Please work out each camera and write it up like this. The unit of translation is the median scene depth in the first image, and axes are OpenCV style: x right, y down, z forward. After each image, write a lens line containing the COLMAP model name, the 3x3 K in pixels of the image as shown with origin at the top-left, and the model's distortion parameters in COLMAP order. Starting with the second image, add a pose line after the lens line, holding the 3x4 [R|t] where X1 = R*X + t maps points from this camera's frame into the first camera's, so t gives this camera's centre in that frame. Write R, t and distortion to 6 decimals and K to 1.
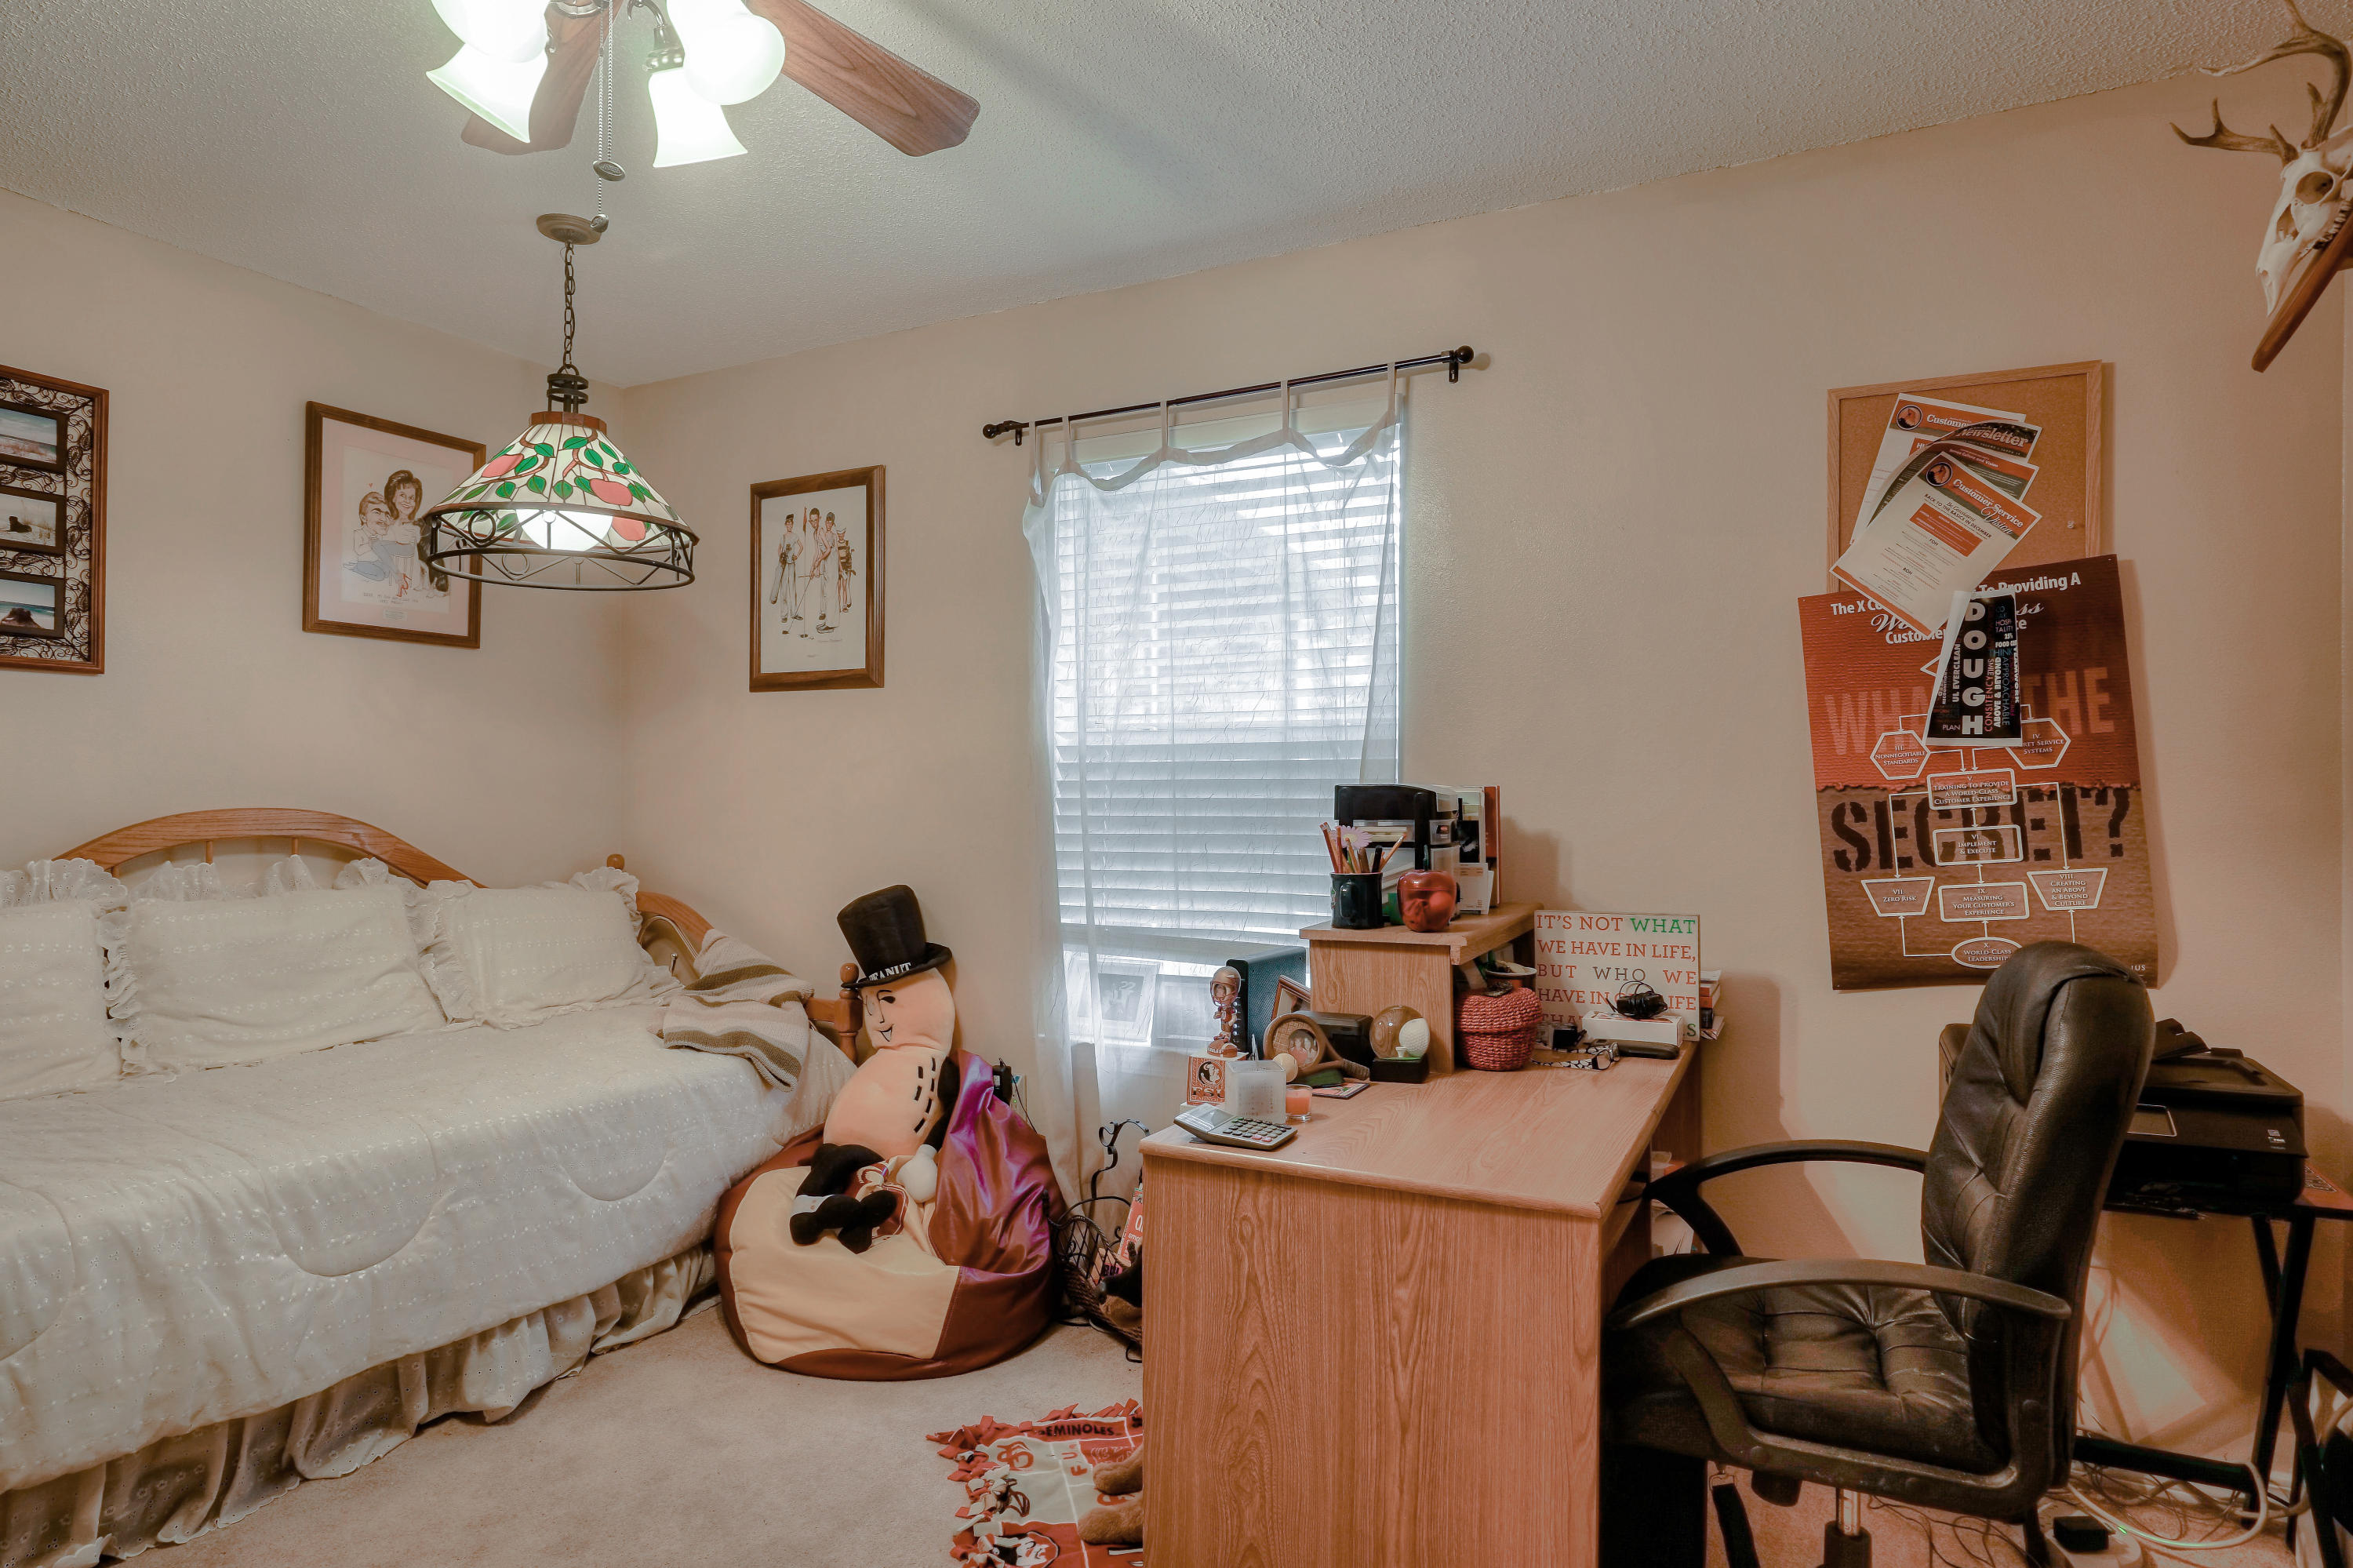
lens RADIAL K [[1255.5, 0, 1174.3], [0, 1255.5, 783.2], [0, 0, 1]] dist [-0.041563, 0.027797]
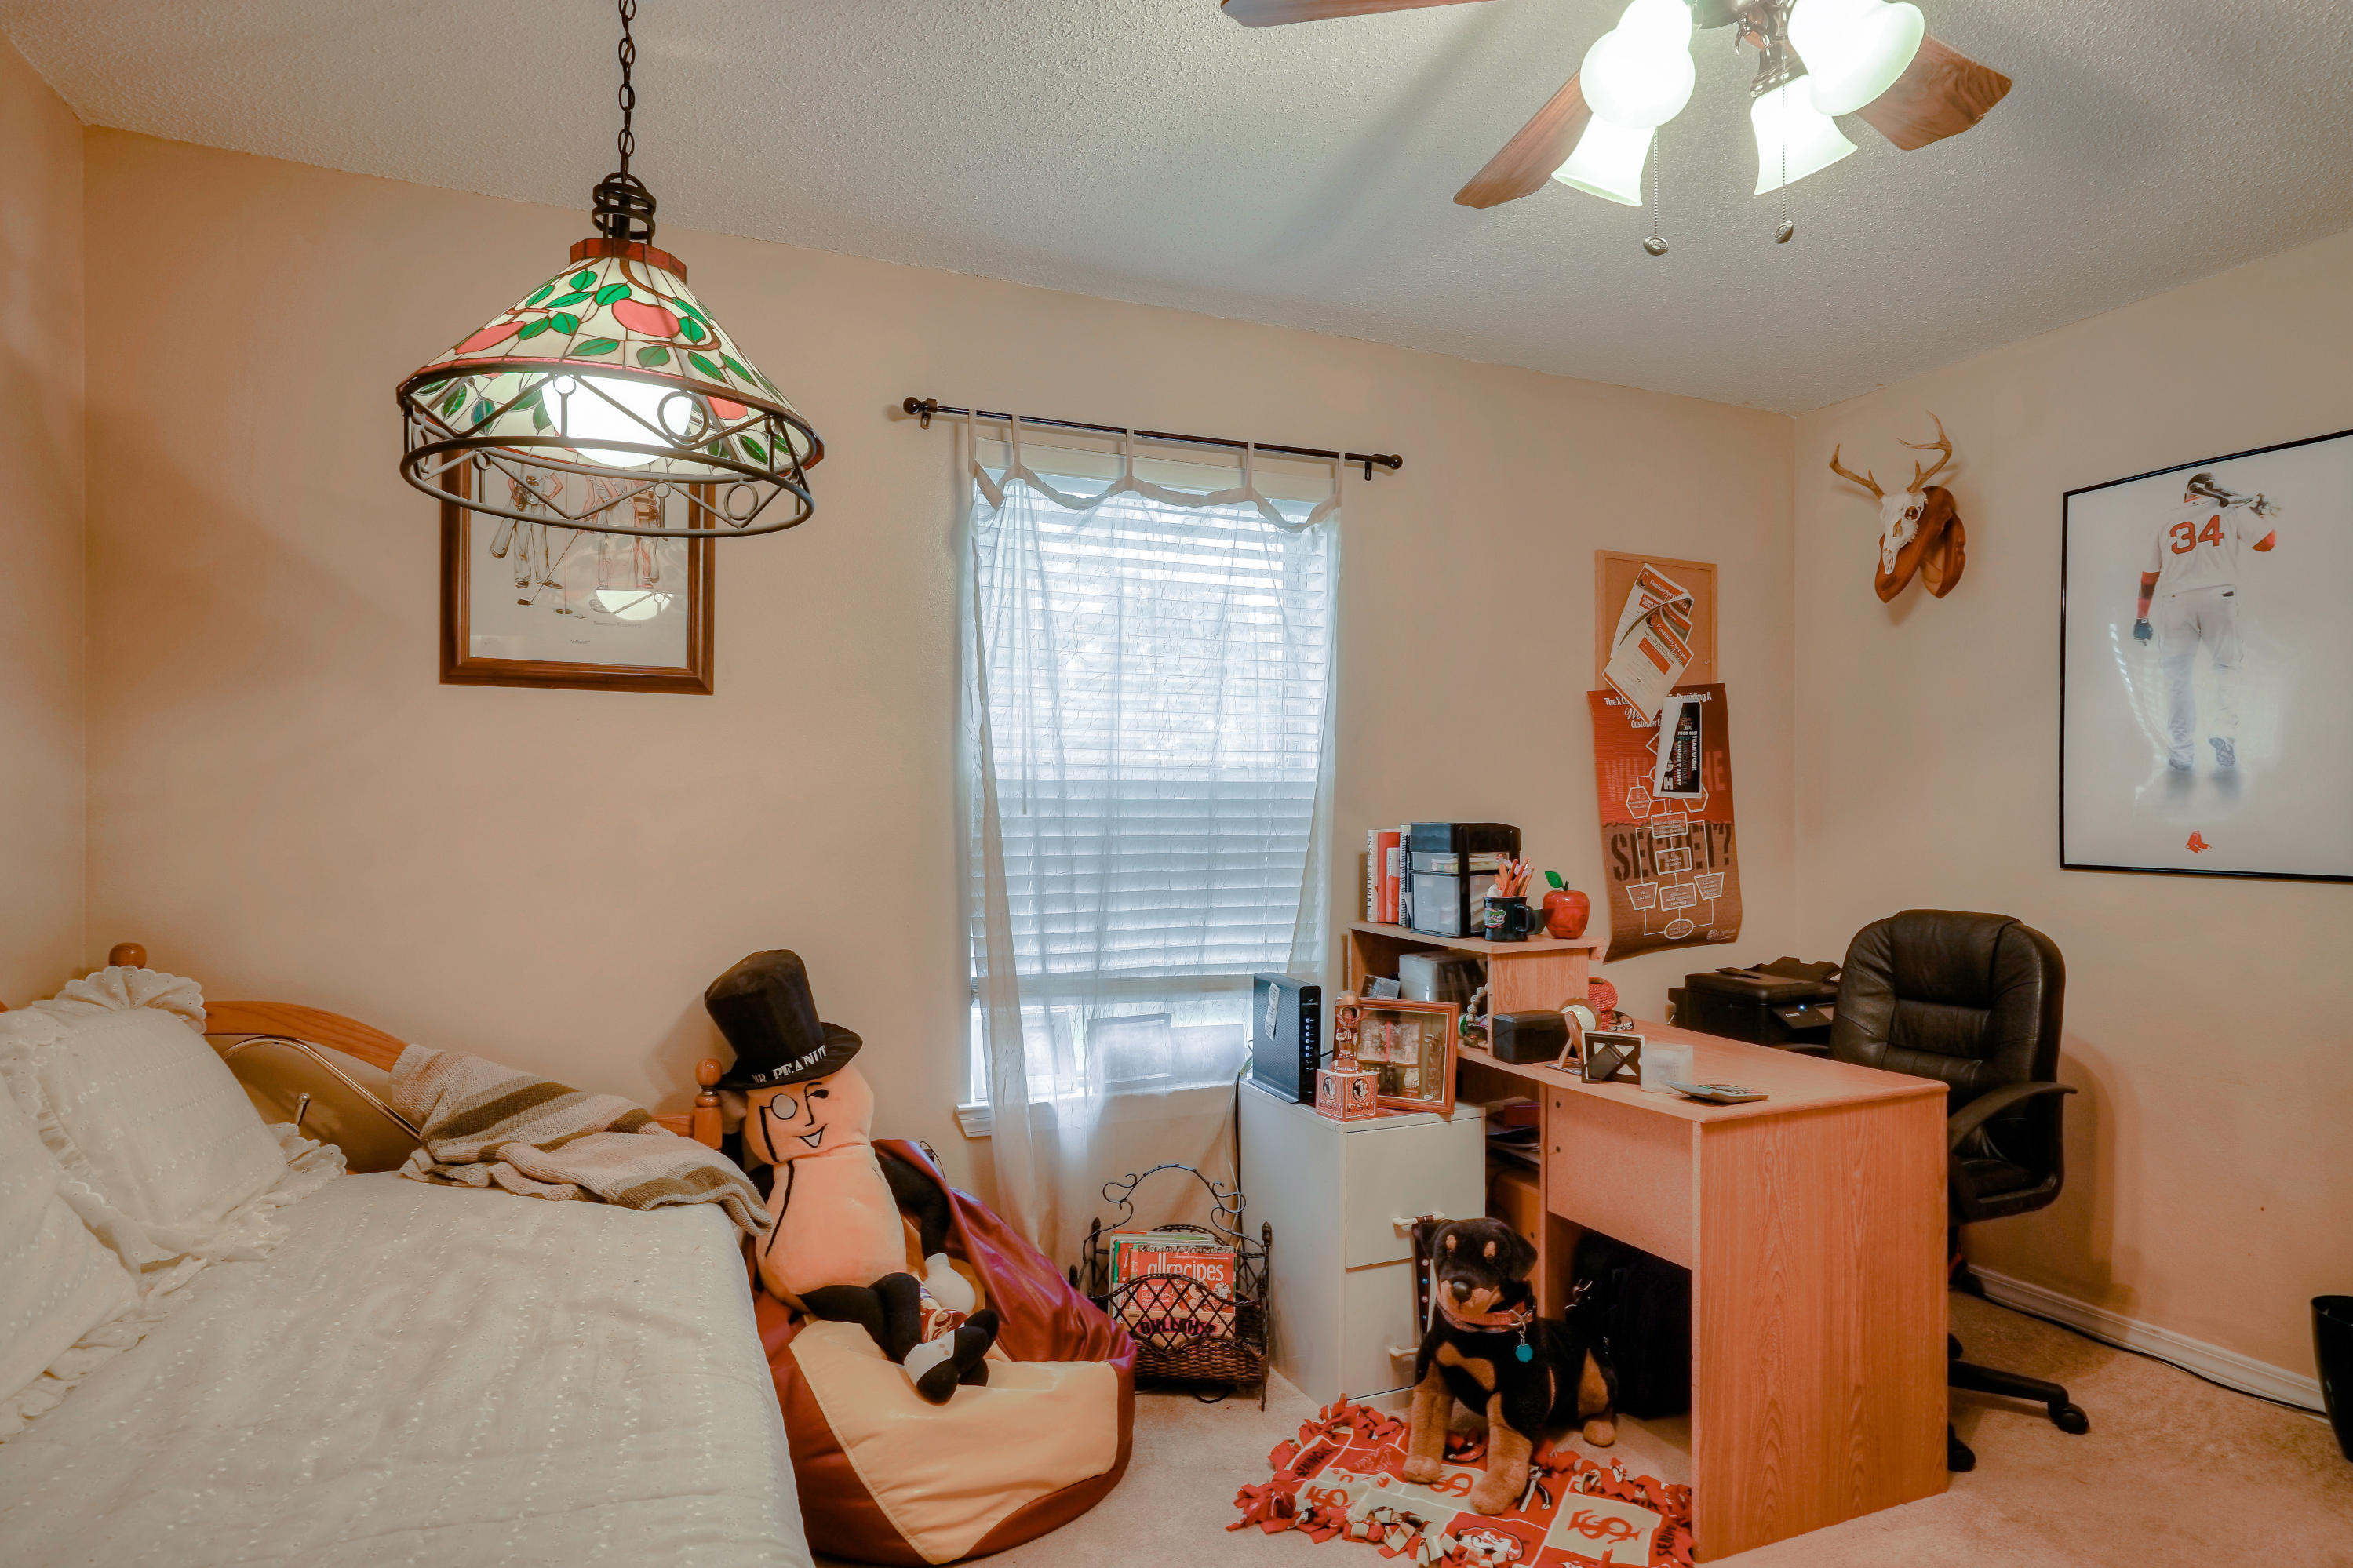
lens RADIAL K [[1255.3, 0, 1198.6], [0, 1255.3, 821.0], [0, 0, 1]] dist [-0.041563, 0.027797]
pose [[0.654097, -0.000087, 0.756410, -0.882774], [-0.001184, 0.999999, 0.001138, -0.000961], [-0.756409, -0.001640, 0.654096, 0.398717]]
